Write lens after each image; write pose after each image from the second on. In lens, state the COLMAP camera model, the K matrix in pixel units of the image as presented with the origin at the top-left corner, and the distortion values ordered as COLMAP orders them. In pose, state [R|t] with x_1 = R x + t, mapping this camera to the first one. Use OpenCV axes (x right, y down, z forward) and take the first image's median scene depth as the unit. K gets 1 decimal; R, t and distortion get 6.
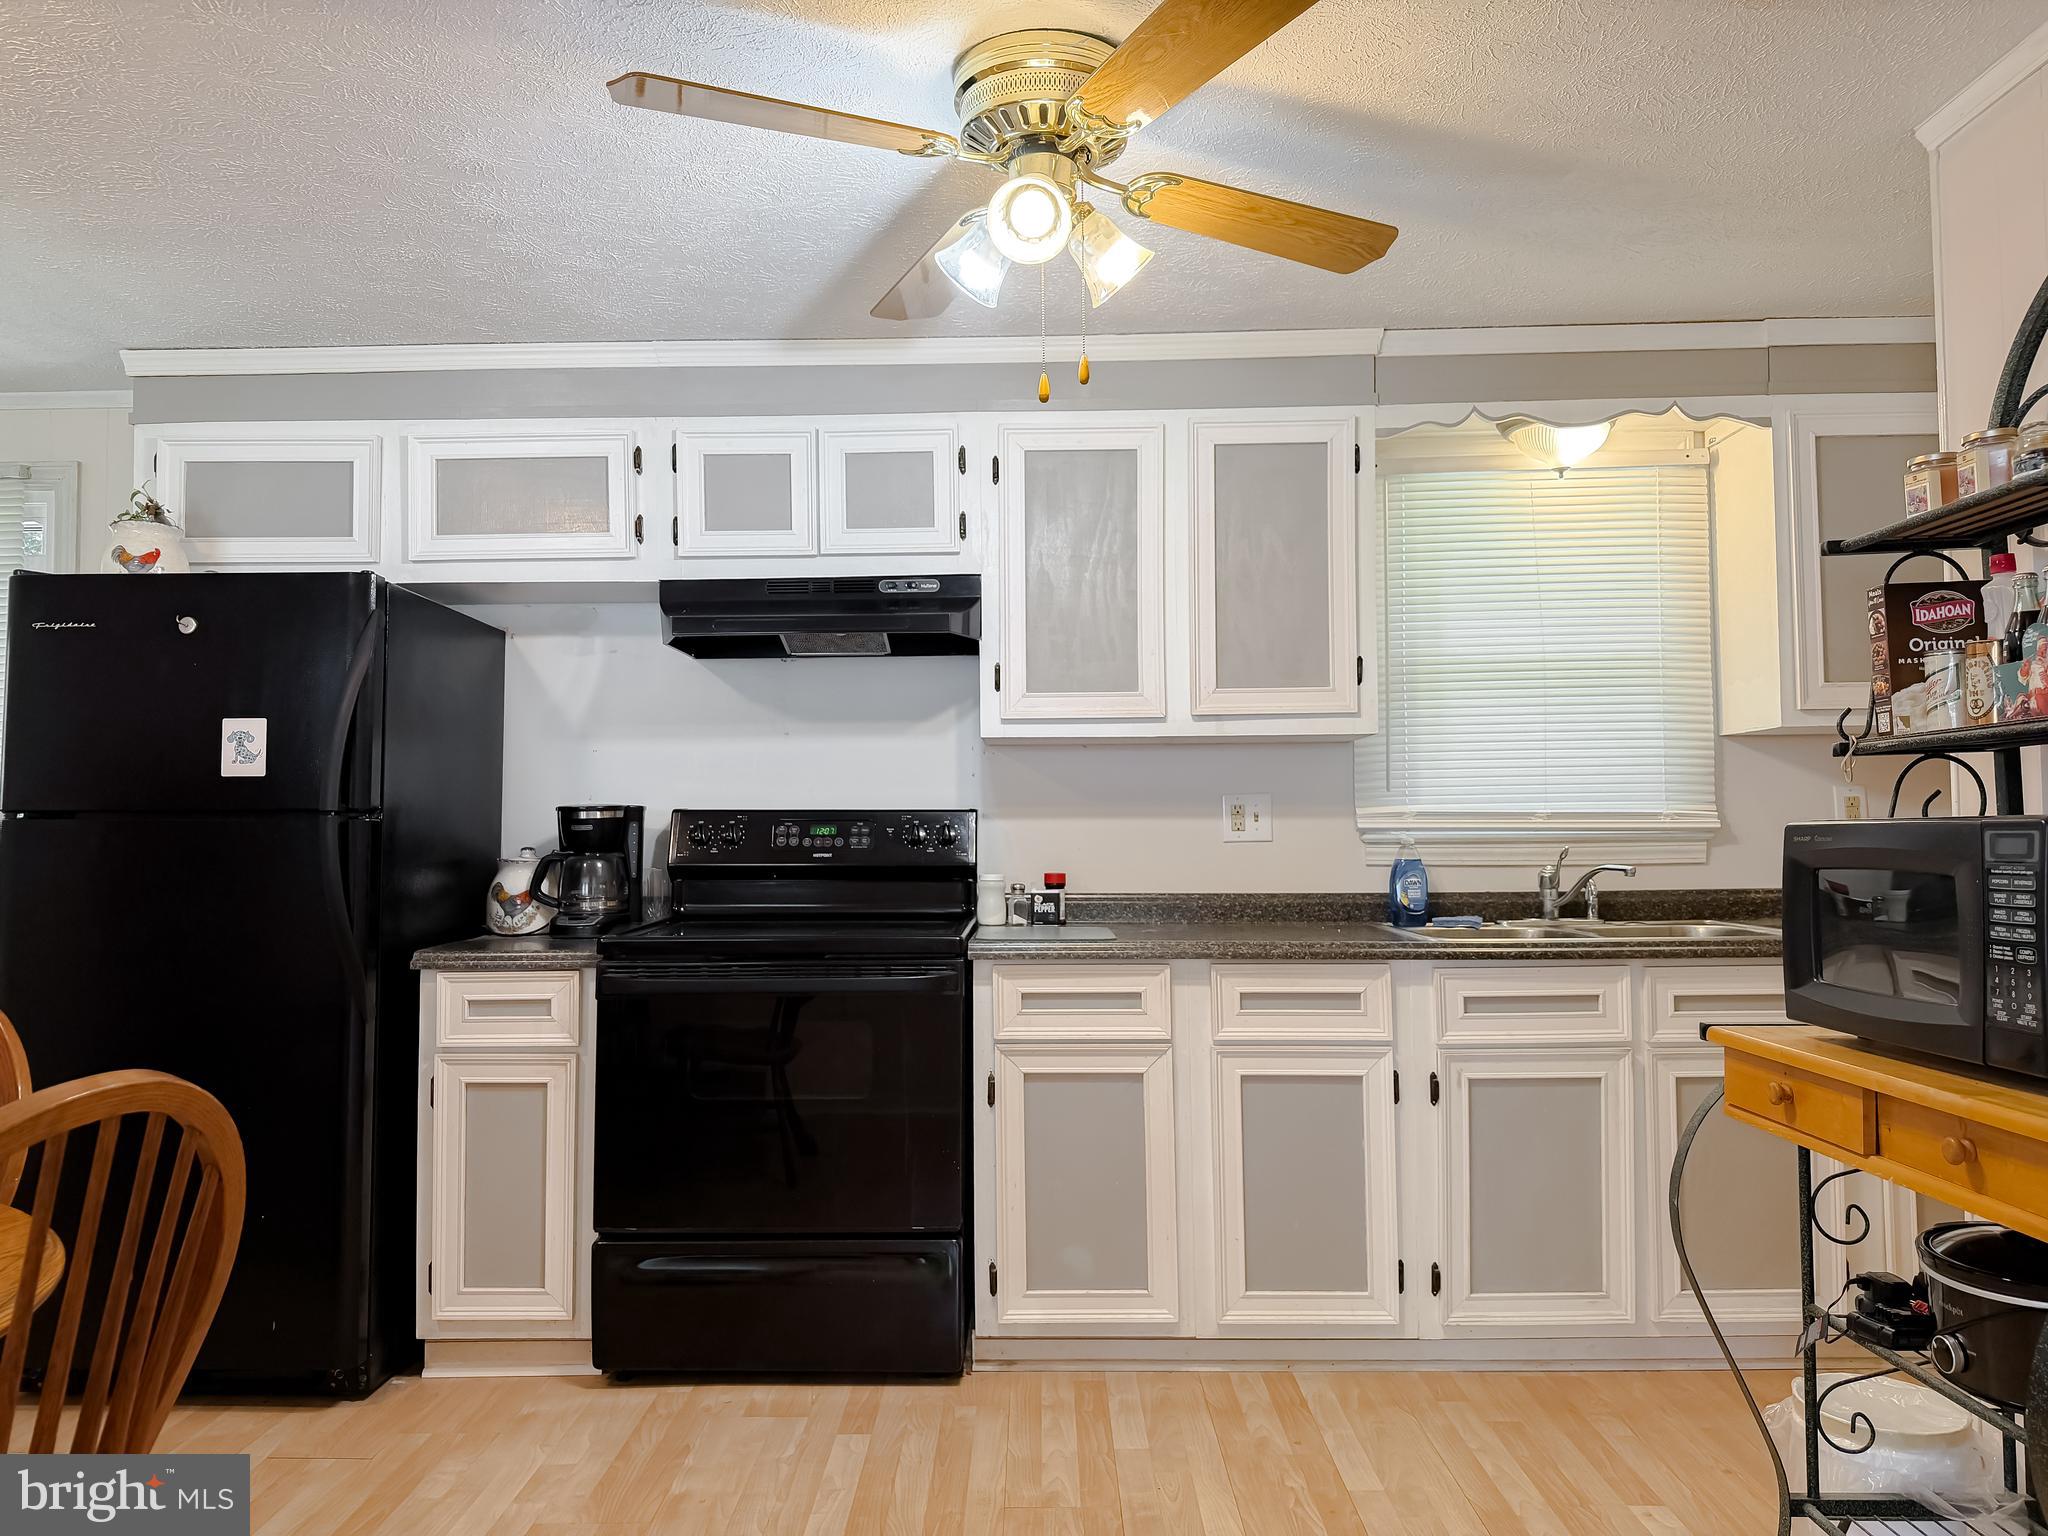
lens RADIAL K [[1439.2, 0, 1020.5], [0, 1439.2, 769.1], [0, 0, 1]] dist [0.002483, 0.000593]
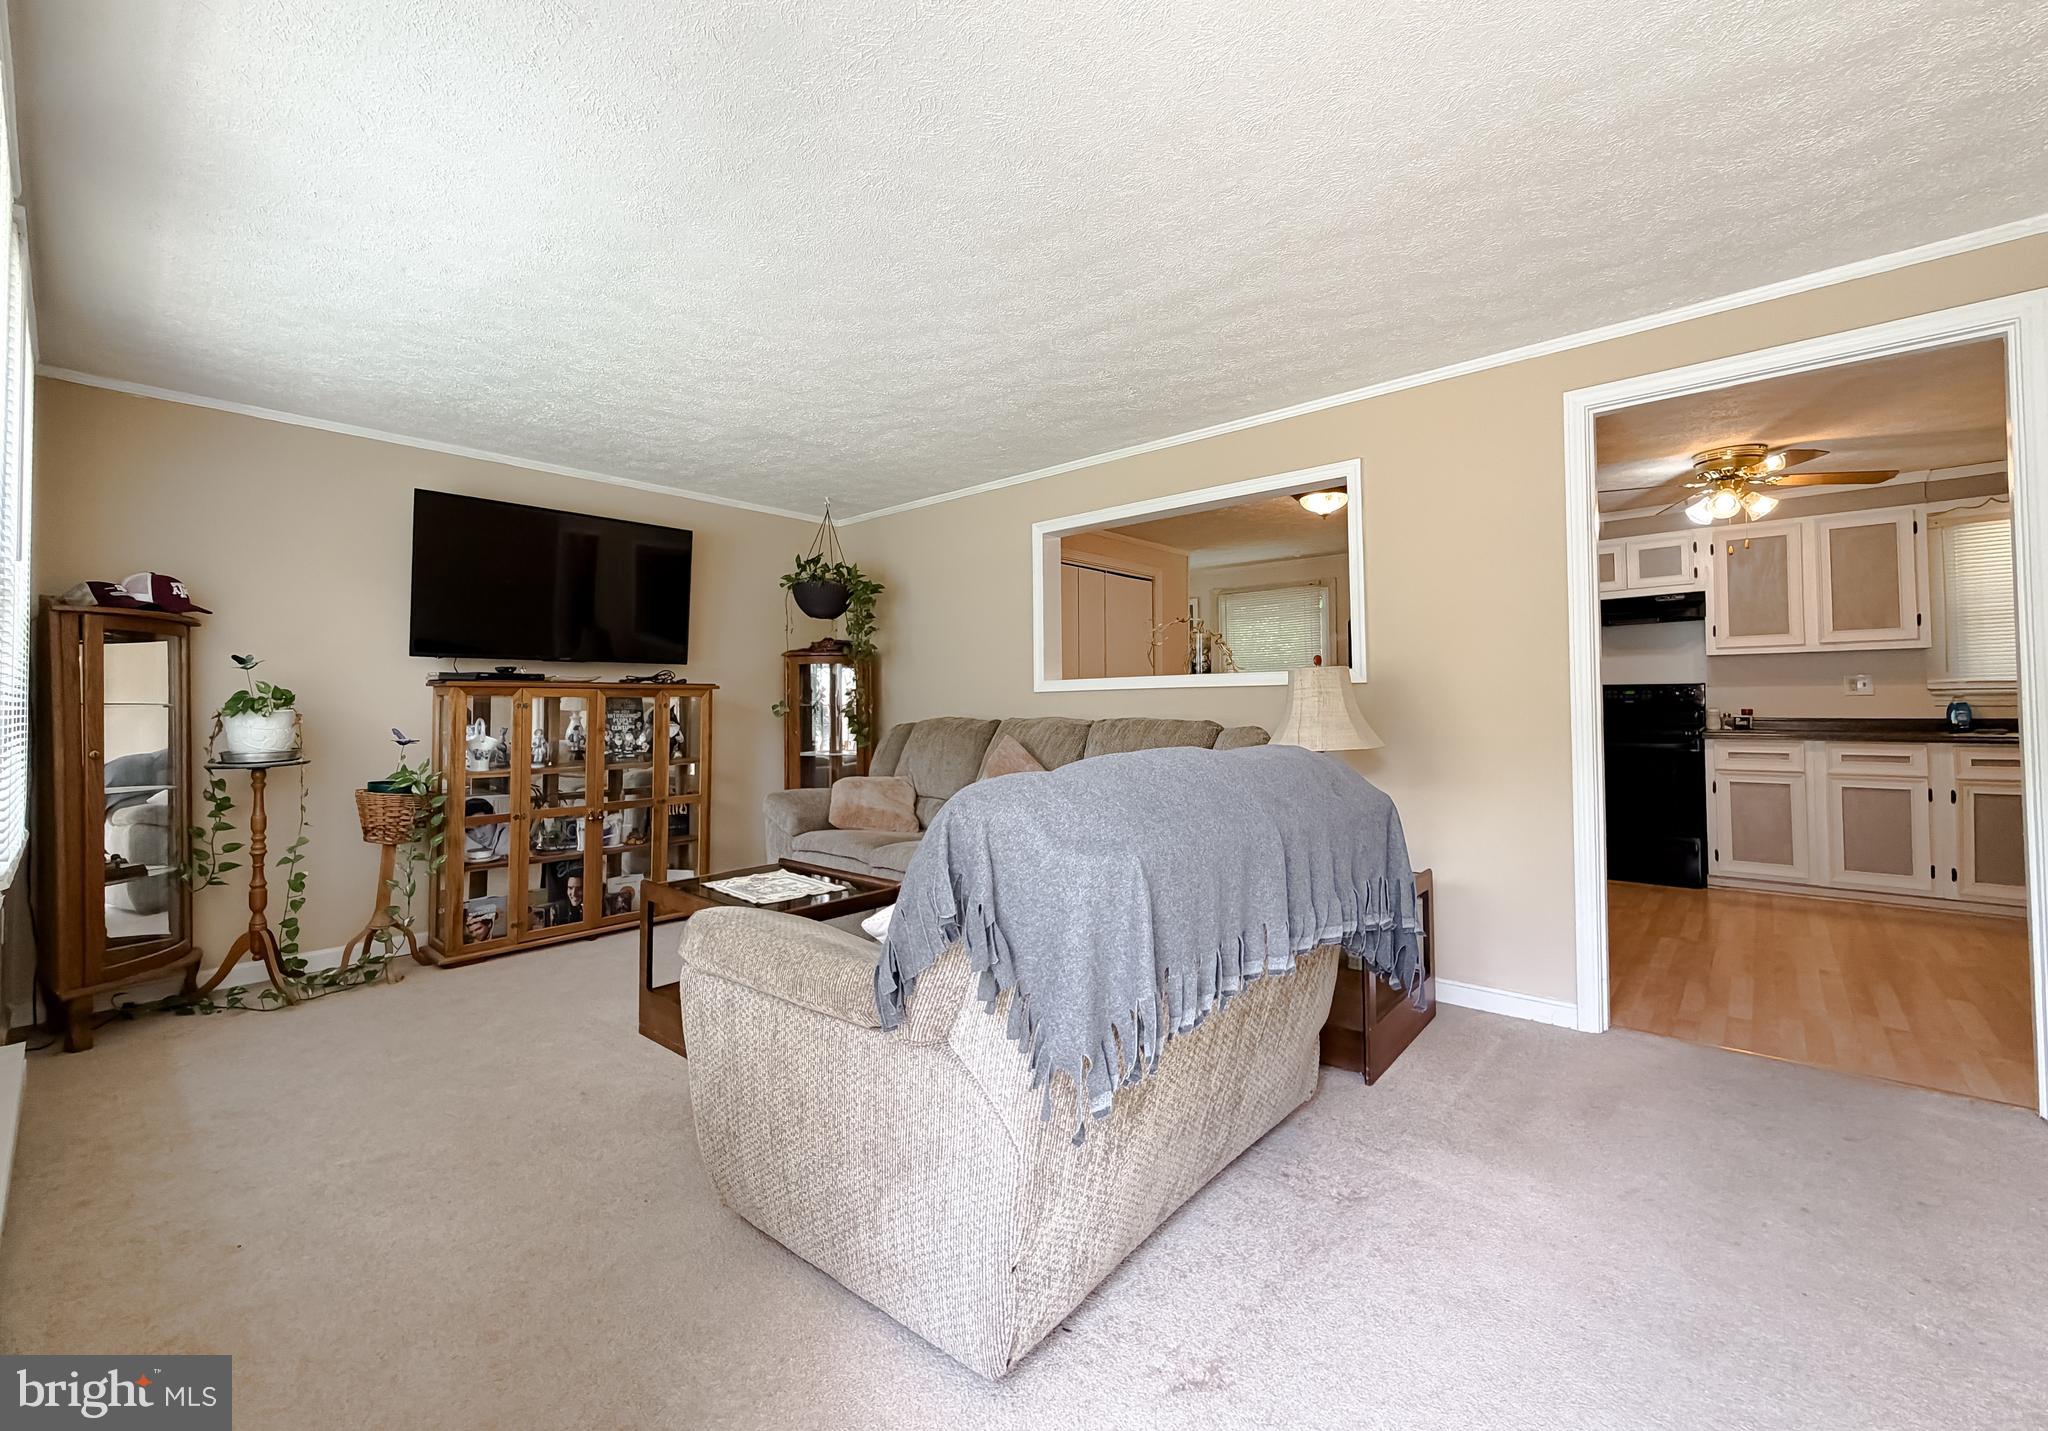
lens RADIAL K [[841.3, 0, 1019.0], [0, 841.3, 685.2], [0, 0, 1]] dist [-0.000522, -0.000272]
pose [[0.758090, -0.015452, -0.651967, 0.020061], [0.033686, 0.999312, 0.015485, -0.033428], [0.651280, -0.033702, 0.758089, -0.942756]]
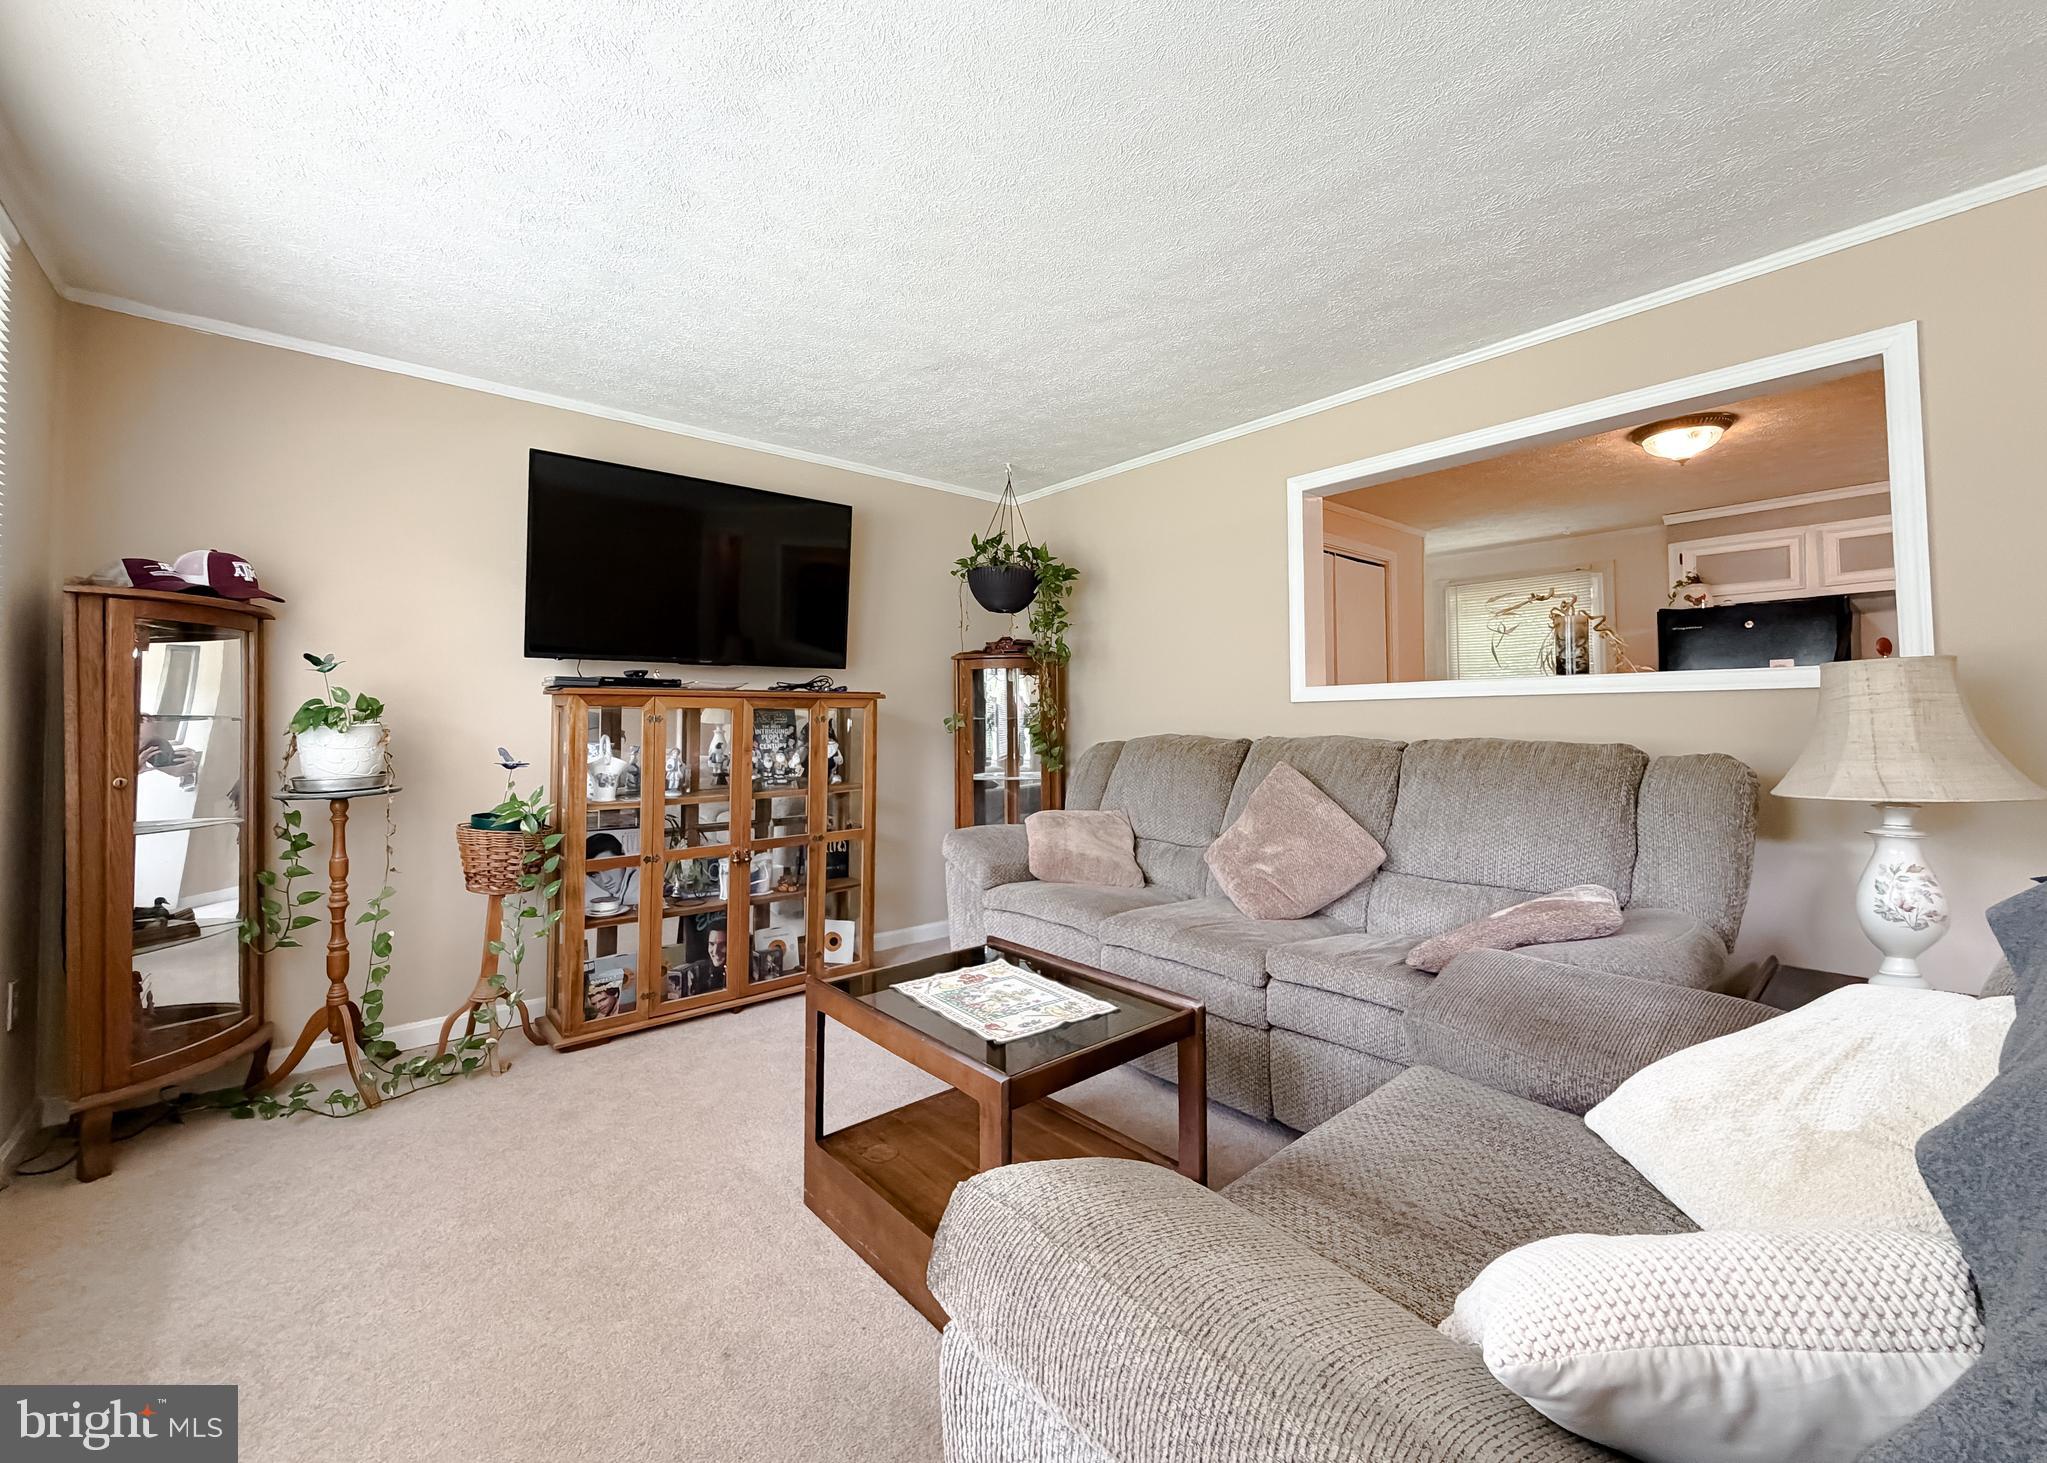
lens RADIAL K [[827.9, 0, 1016.8], [0, 827.9, 695.4], [0, 0, 1]] dist [-0.000880, -0.000313]
pose [[0.659058, -0.019282, -0.751845, -0.288028], [0.036726, 0.999304, 0.006566, -0.027849], [0.751195, -0.031940, 0.659307, -0.819004]]
